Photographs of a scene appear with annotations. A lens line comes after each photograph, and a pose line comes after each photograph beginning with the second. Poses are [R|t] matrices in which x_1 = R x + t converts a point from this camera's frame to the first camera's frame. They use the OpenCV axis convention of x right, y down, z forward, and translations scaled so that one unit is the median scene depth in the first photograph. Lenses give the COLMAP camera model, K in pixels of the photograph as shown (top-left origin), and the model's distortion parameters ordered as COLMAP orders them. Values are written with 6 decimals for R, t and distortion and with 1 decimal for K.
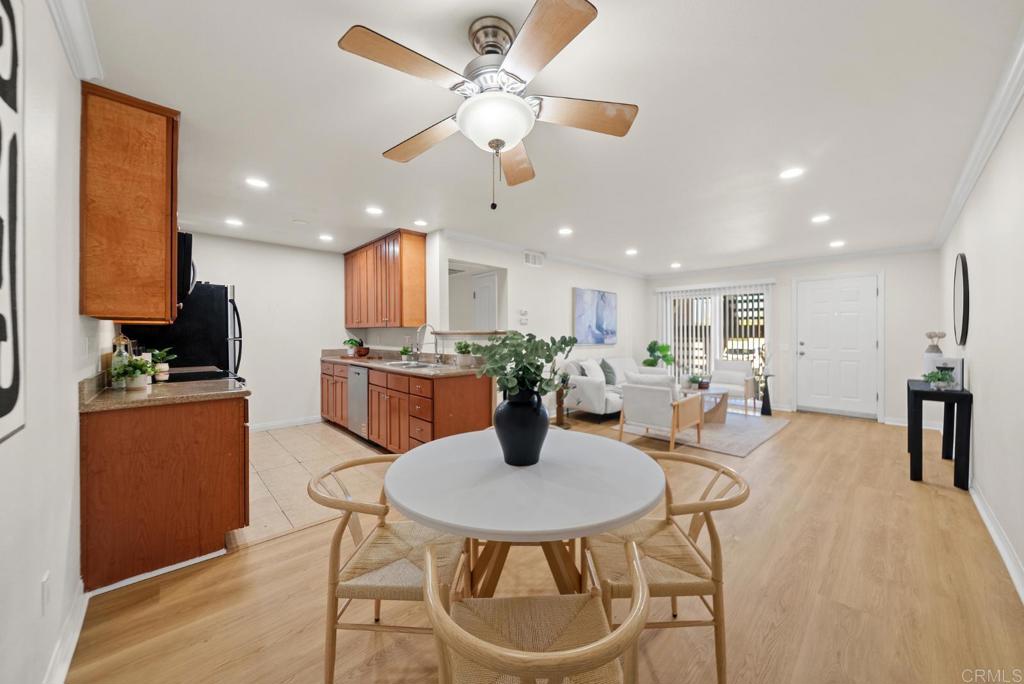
lens RADIAL K [[353.1, 0, 513.6], [0, 353.1, 333.3], [0, 0, 1]] dist [-0.002976, -0.000277]
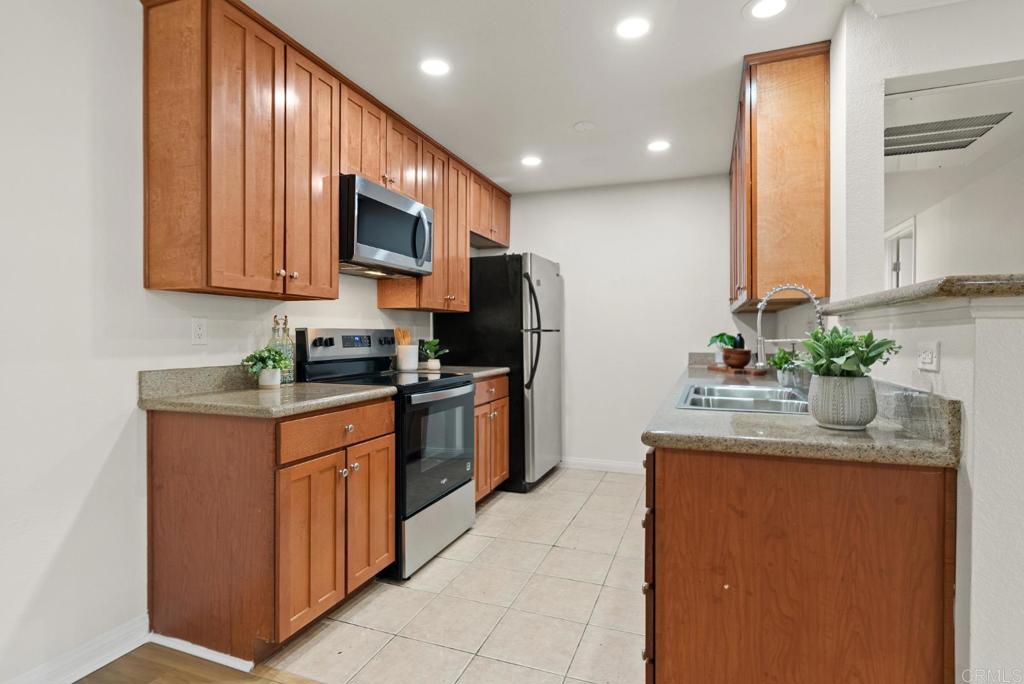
lens RADIAL K [[507.2, 0, 529.7], [0, 507.2, 338.4], [0, 0, 1]] dist [0.002341, 0.000615]
pose [[0.452318, 0.007467, -0.891825, 0.083076], [0.000335, 0.999963, 0.008542, 0.020215], [0.891857, -0.004162, 0.452299, 0.484552]]
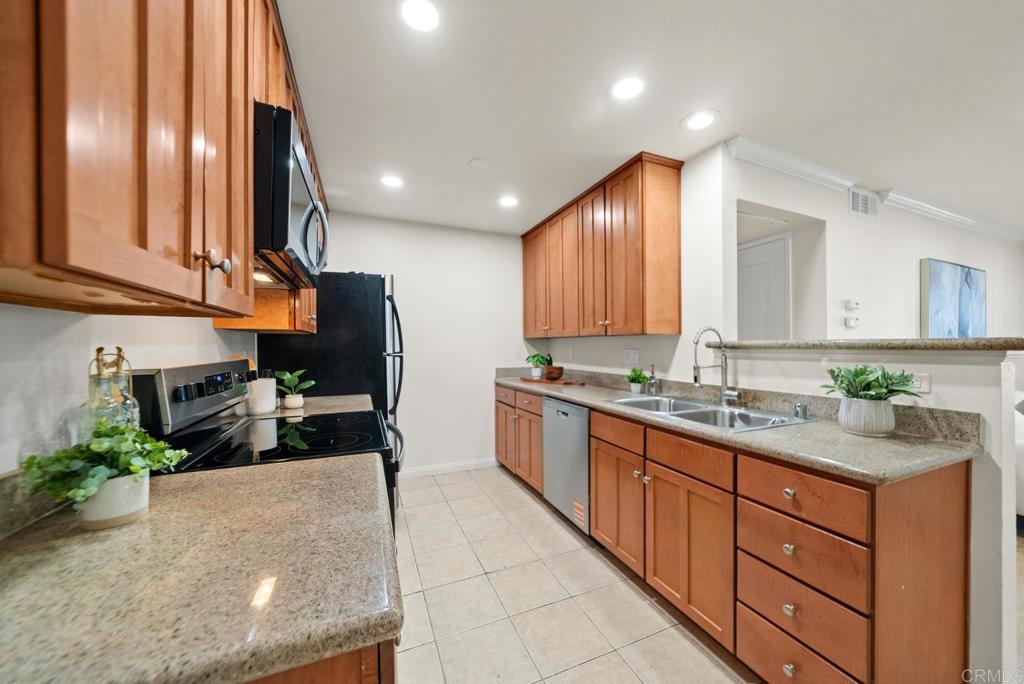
lens RADIAL K [[352.5, 0, 516.6], [0, 352.5, 348.9], [0, 0, 1]] dist [-0.000963, -0.000083]
pose [[0.934704, 0.002755, -0.355417, -0.292132], [0.001217, 0.999939, 0.010953, -0.001353], [0.355426, -0.010670, 0.934644, 0.398174]]
